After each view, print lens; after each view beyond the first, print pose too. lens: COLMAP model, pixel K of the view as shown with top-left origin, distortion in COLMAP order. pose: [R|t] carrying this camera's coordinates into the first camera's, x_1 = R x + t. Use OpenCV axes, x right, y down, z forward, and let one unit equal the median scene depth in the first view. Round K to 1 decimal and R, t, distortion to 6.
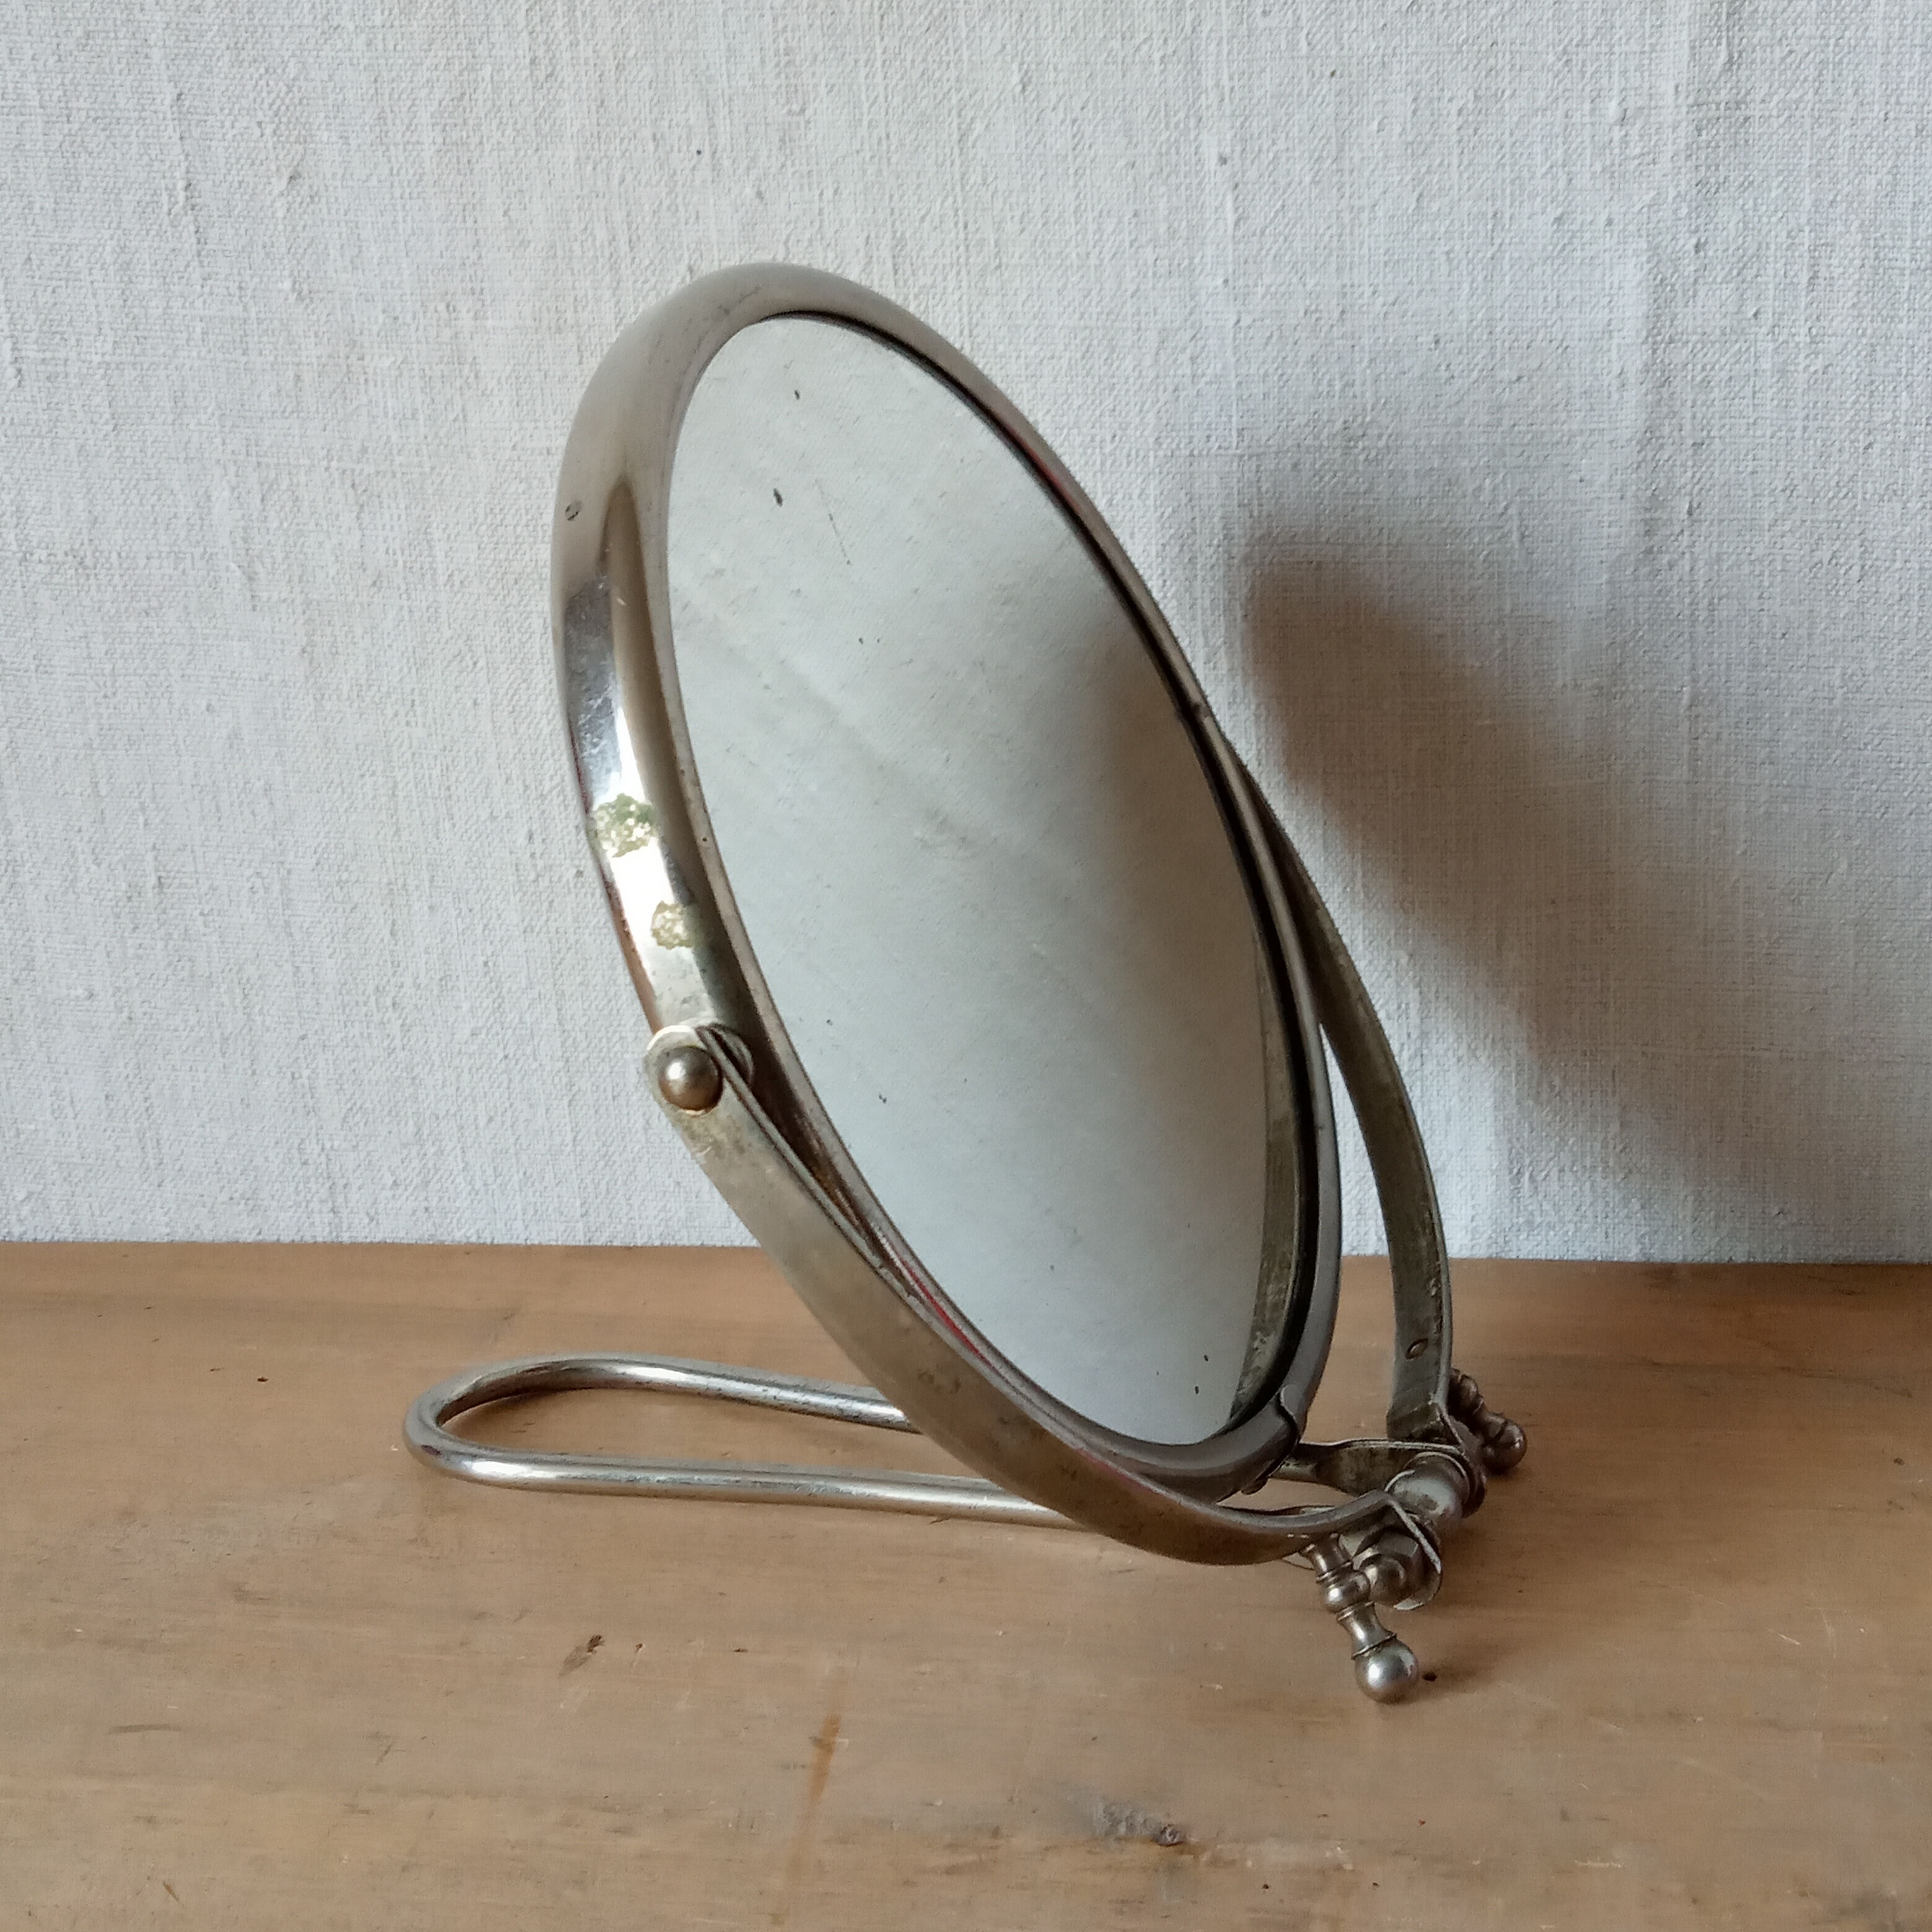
lens RADIAL K [[2706.2, 0, 966.0], [0, 2706.2, 966.0], [0, 0, 1]] dist [0.037531, -0.070391]
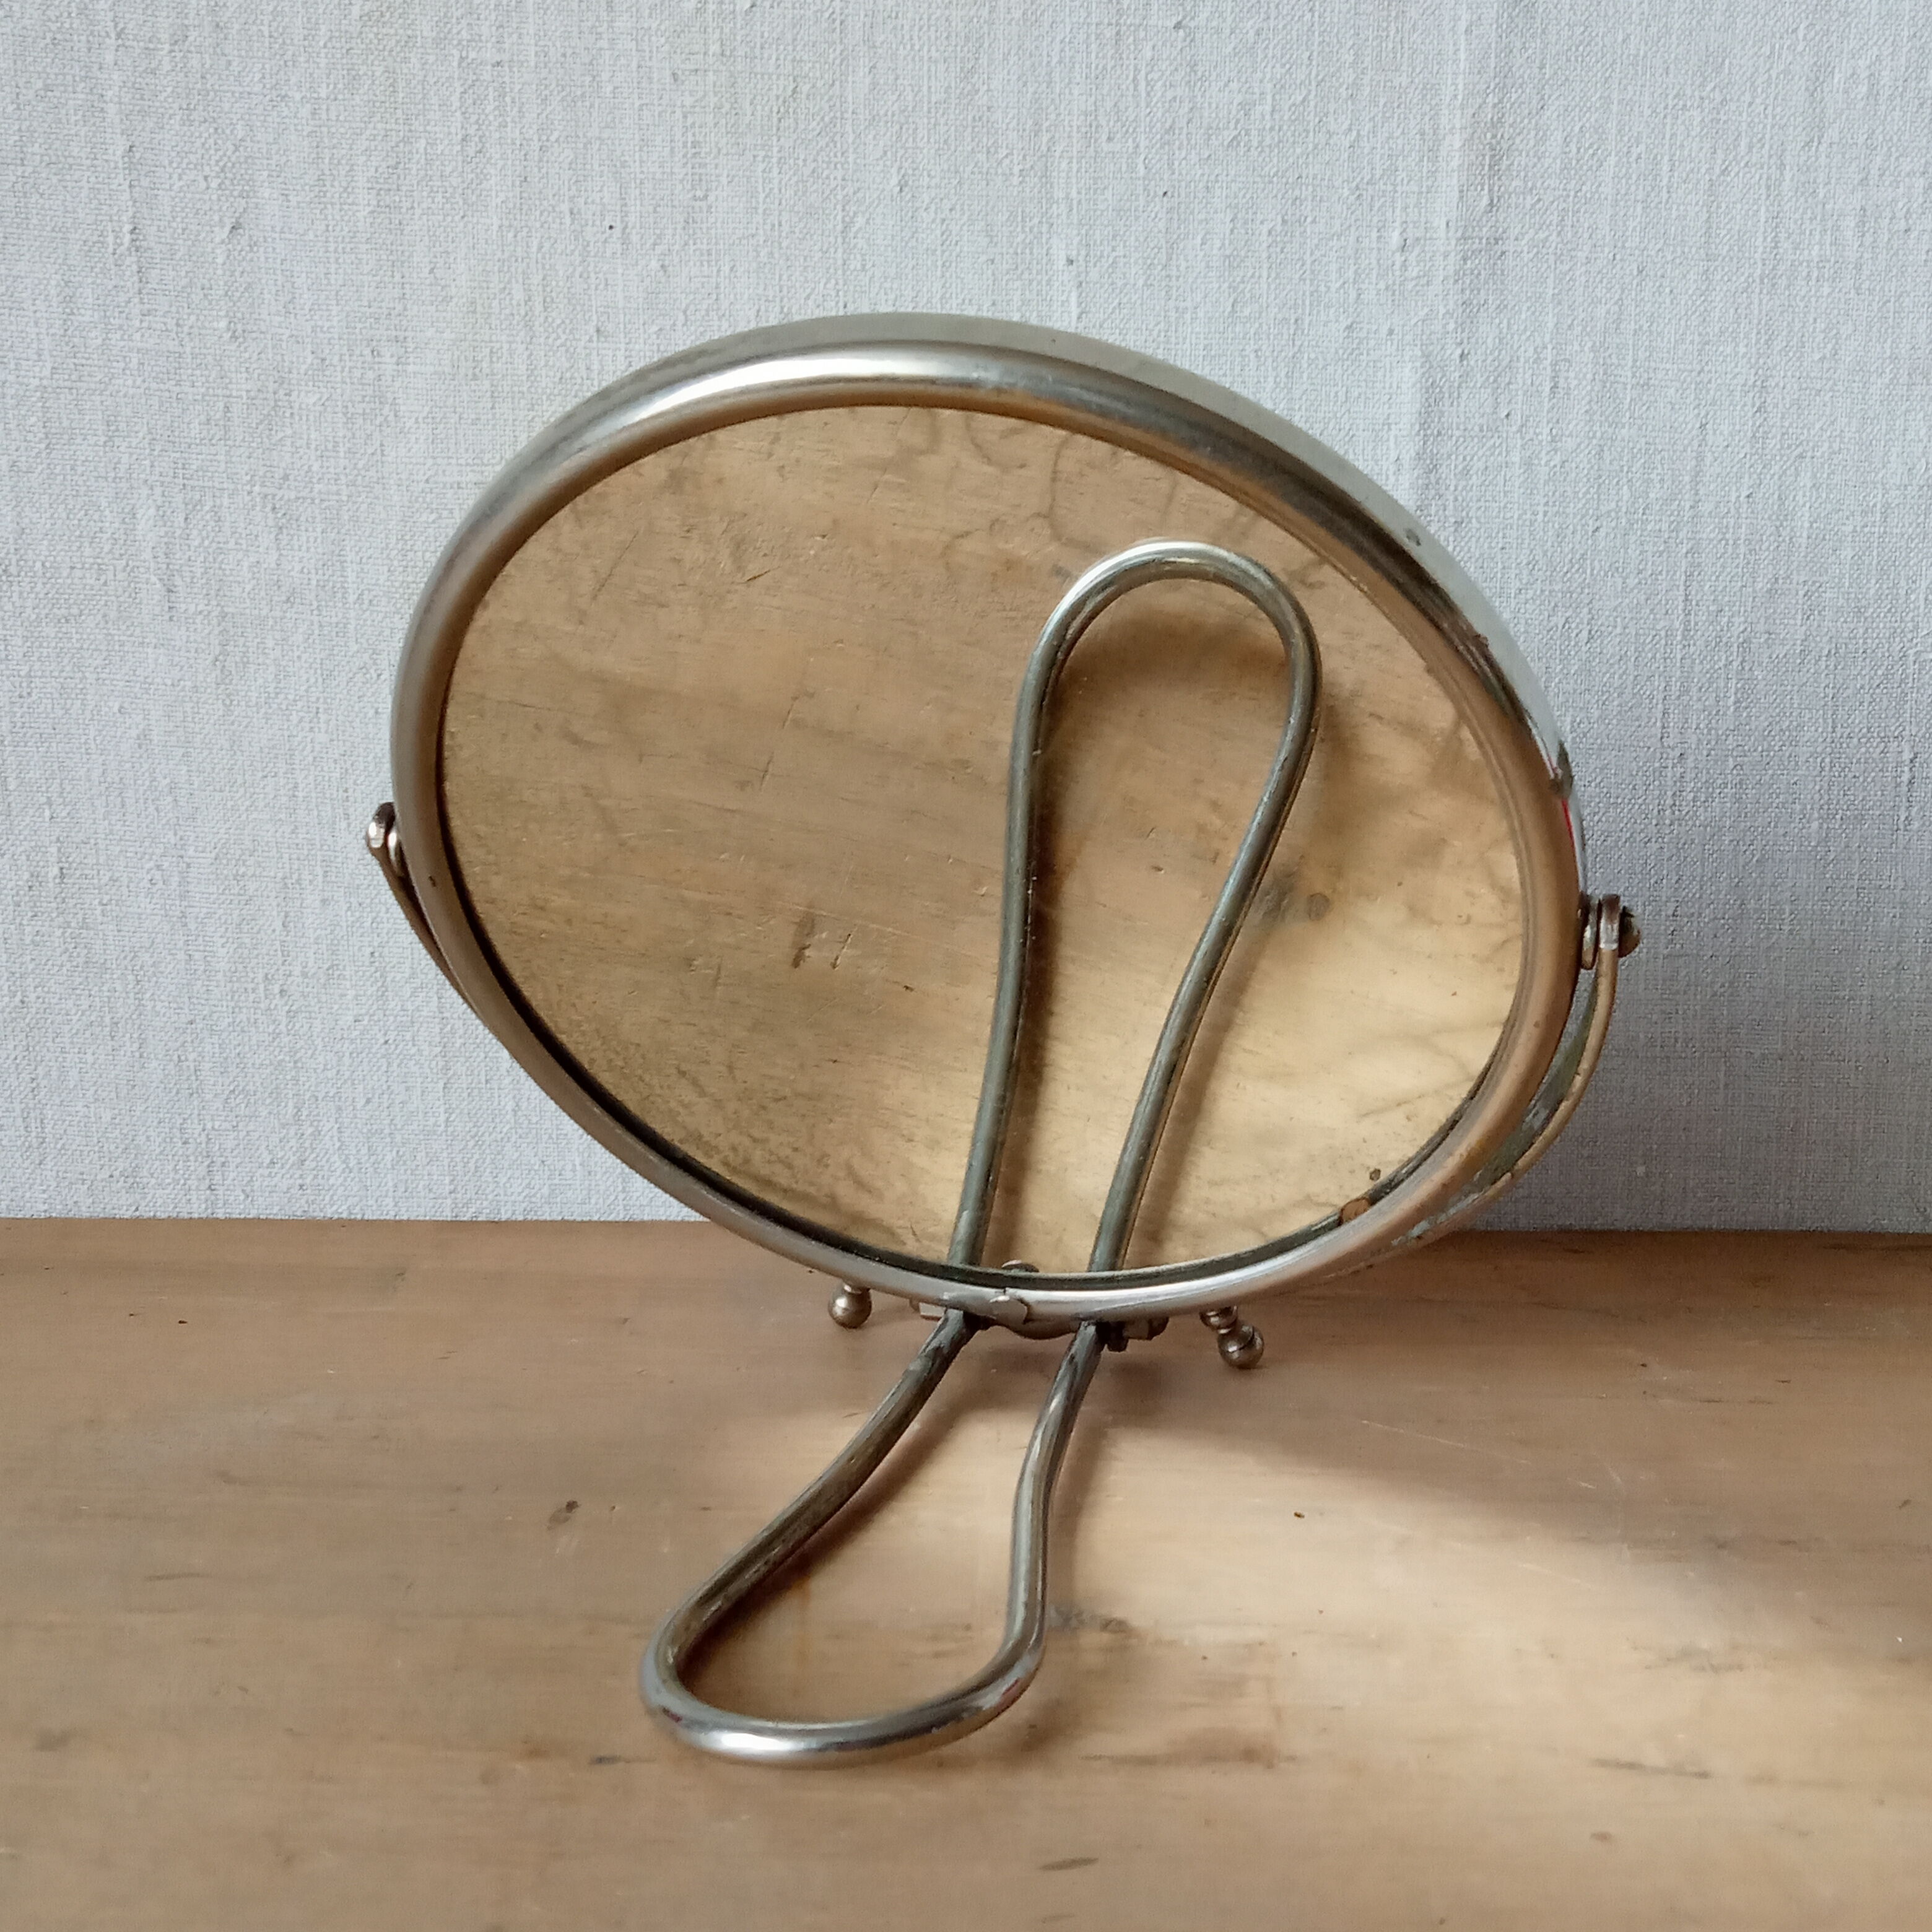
lens RADIAL K [[2695.9, 0, 966.0], [0, 2695.9, 966.0], [0, 0, 1]] dist [0.023836, -0.012308]
pose [[0.986825, 0.018346, 0.160747, -0.125866], [-0.008507, 0.998059, -0.061684, 0.073998], [-0.161567, 0.059504, 0.985066, -0.111351]]
